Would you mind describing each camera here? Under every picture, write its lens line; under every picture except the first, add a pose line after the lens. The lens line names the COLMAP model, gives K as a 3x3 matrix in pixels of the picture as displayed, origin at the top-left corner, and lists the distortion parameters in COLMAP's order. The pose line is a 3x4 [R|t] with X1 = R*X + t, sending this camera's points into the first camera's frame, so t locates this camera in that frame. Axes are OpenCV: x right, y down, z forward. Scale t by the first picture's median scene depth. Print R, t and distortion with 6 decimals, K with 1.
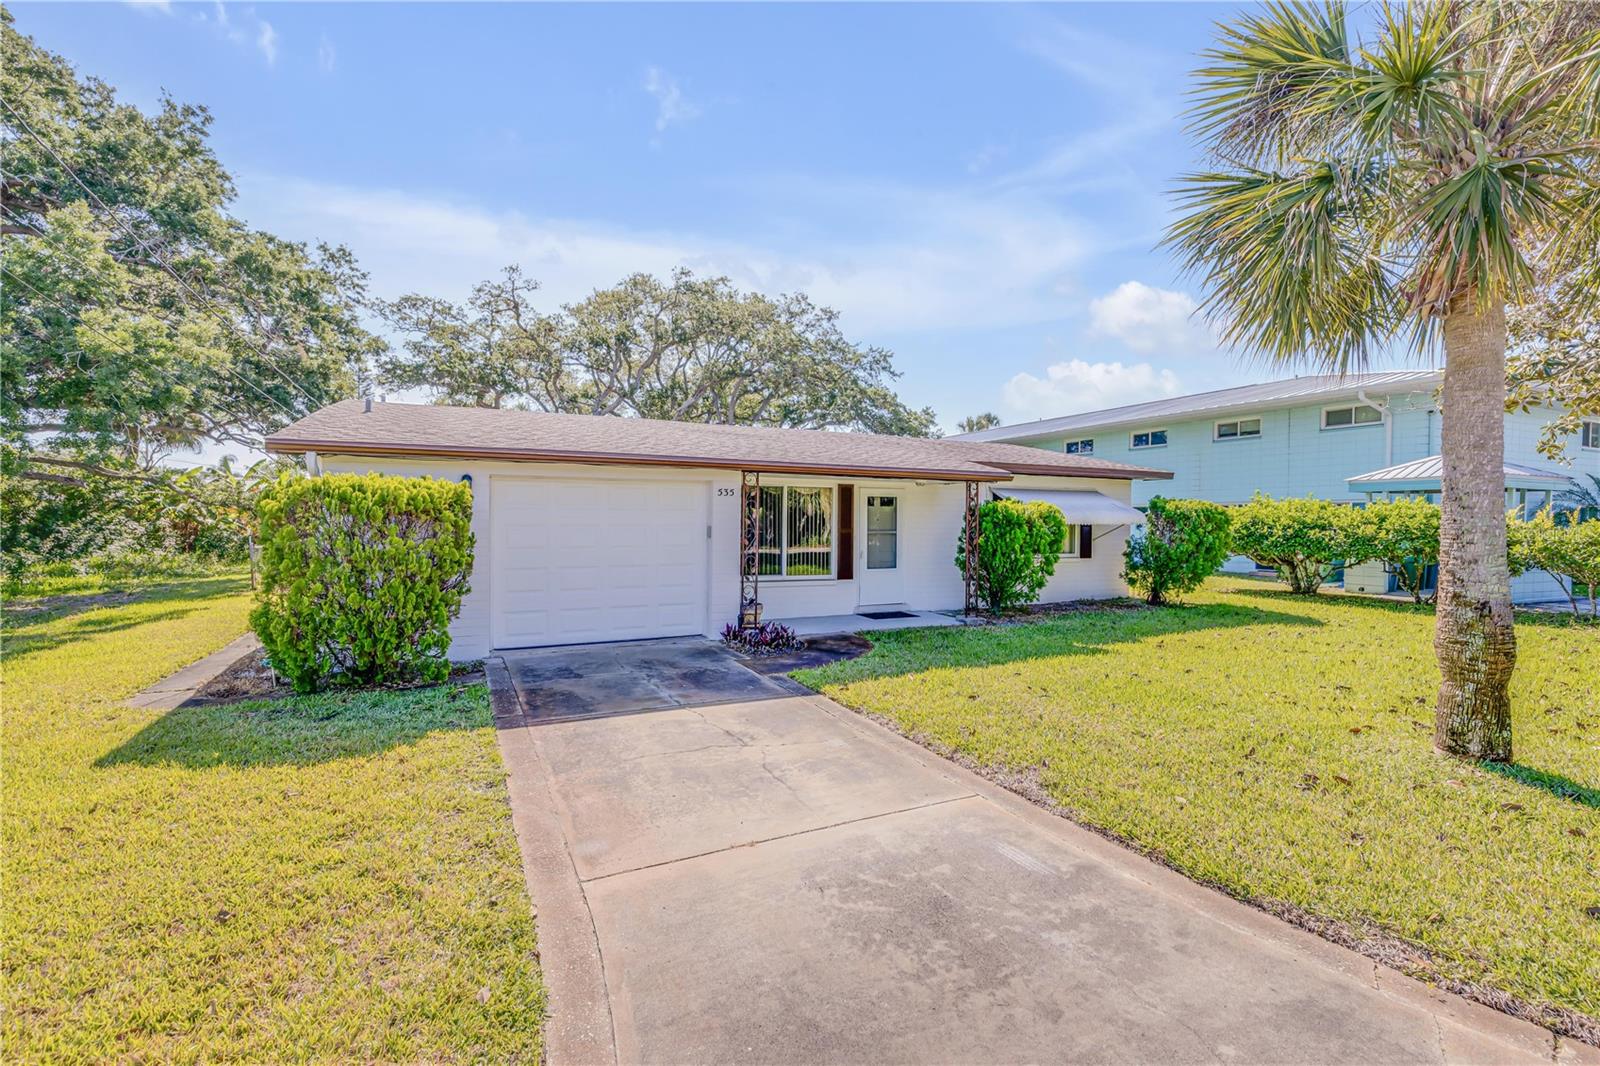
lens RADIAL K [[724.2, 0, 800.0], [0, 724.2, 533.0], [0, 0, 1]] dist [0.003750, -0.000579]
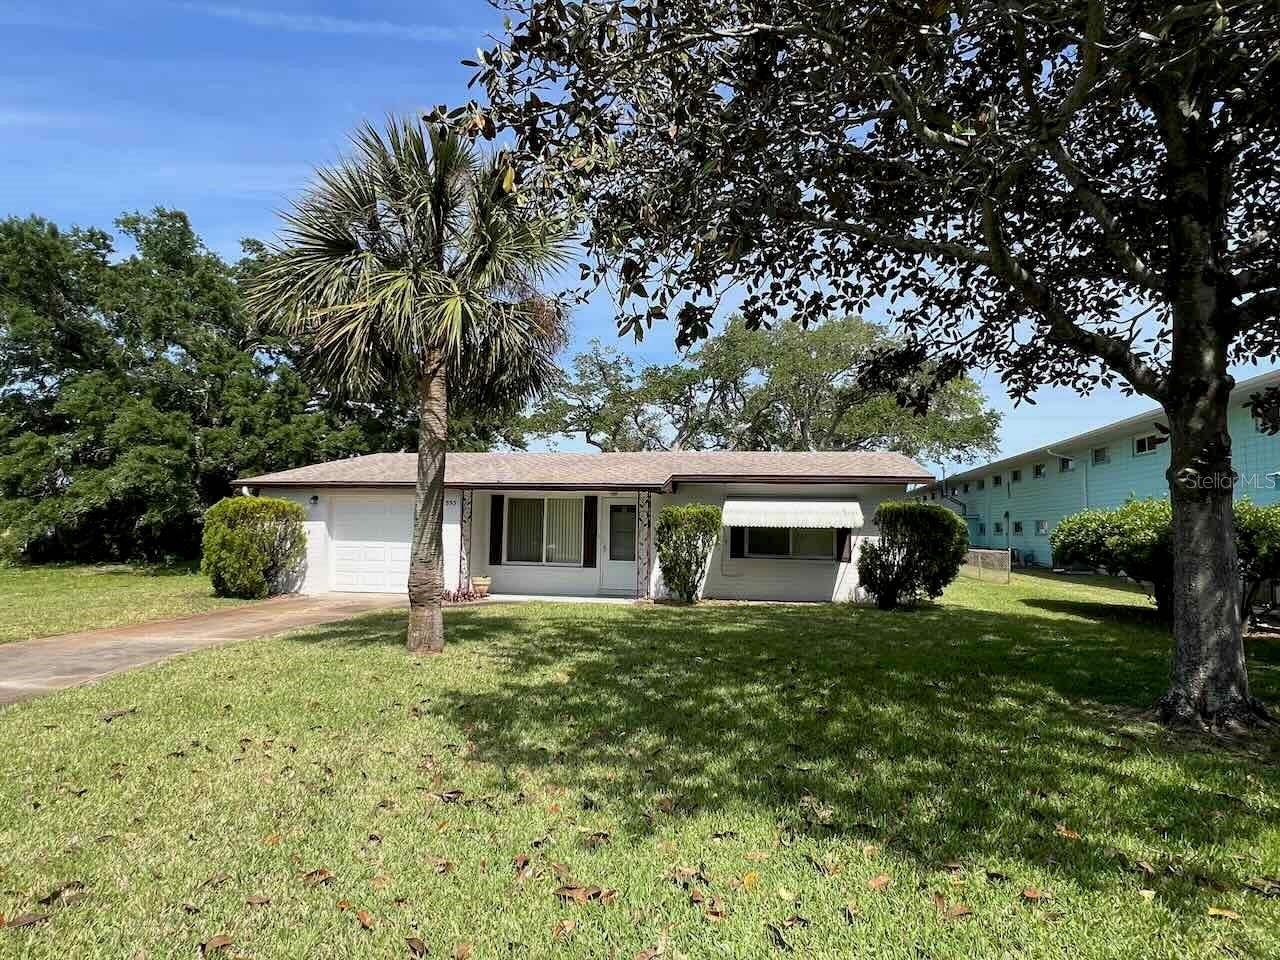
lens RADIAL K [[736.5, 0, 640.0], [0, 736.5, 480.0], [0, 0, 1]] dist [-0.015827, -0.000197]
pose [[0.815575, -0.035549, -0.577559, 0.924422], [-0.019712, 0.995825, -0.089130, 0.022983], [0.578316, 0.084077, 0.811469, -0.050084]]
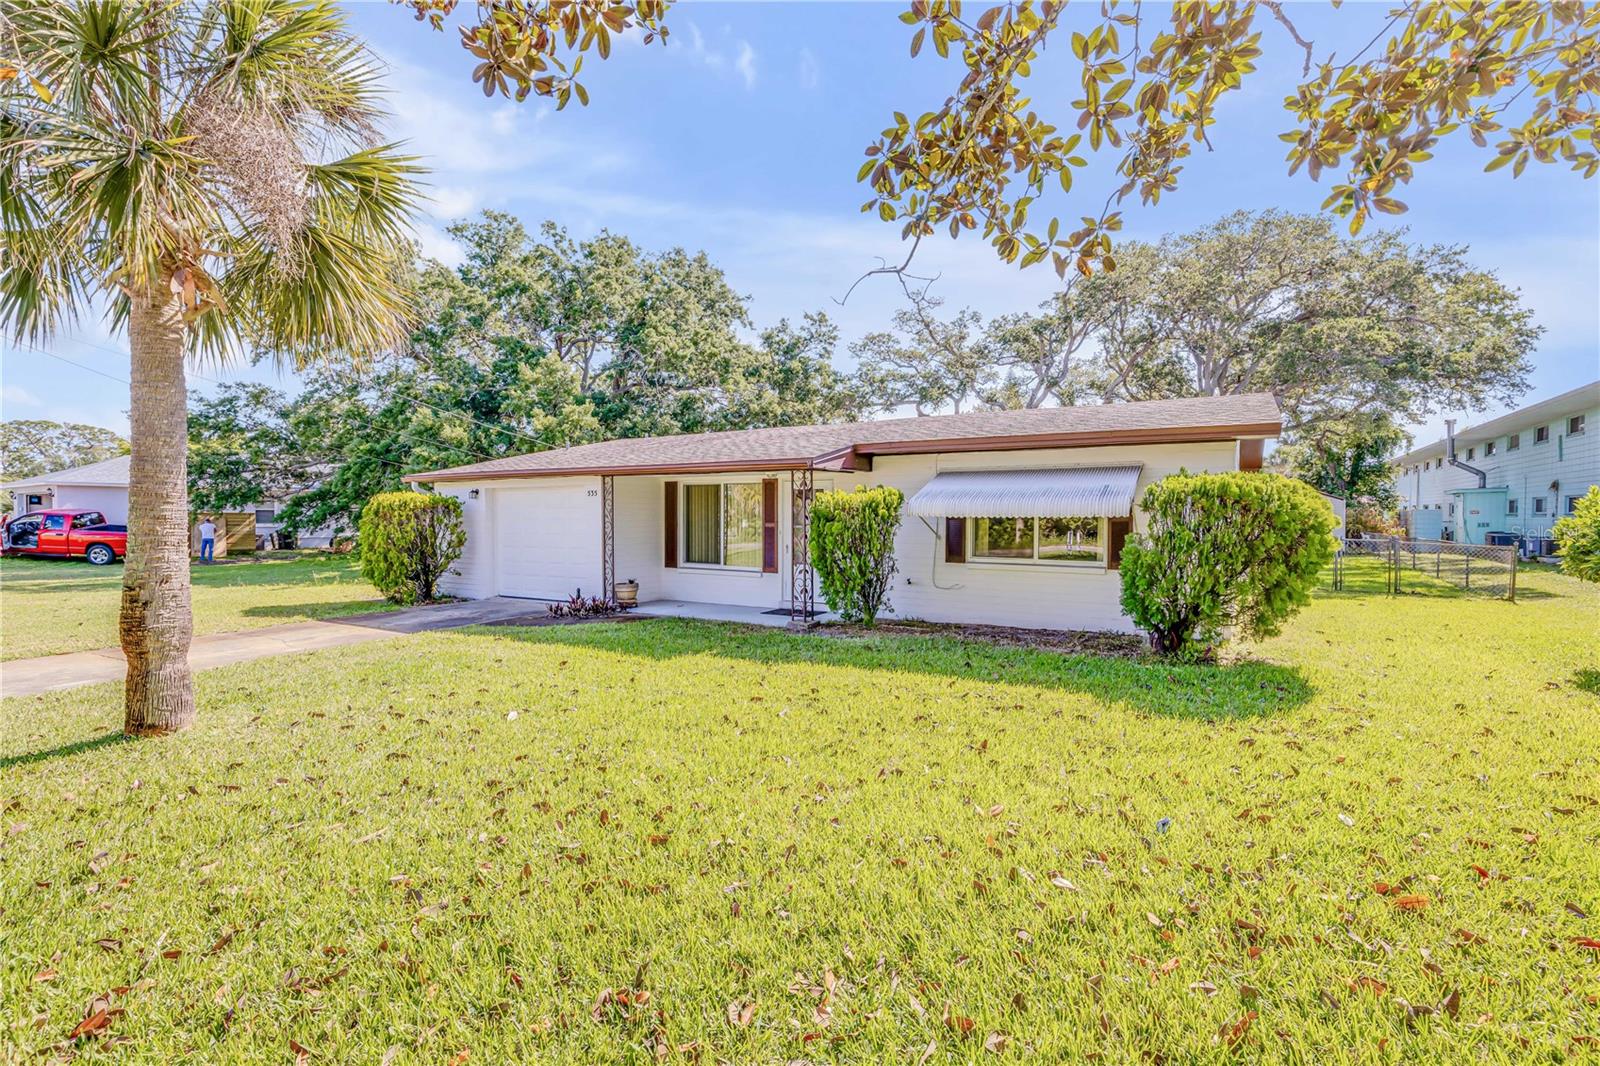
lens RADIAL K [[724.2, 0, 800.0], [0, 724.2, 533.0], [0, 0, 1]] dist [0.003750, -0.000579]
pose [[0.548799, 0.015318, -0.835814, 0.938038], [-0.011131, 0.999877, 0.011017, -0.003284], [0.835880, 0.003257, 0.548903, 0.482457]]
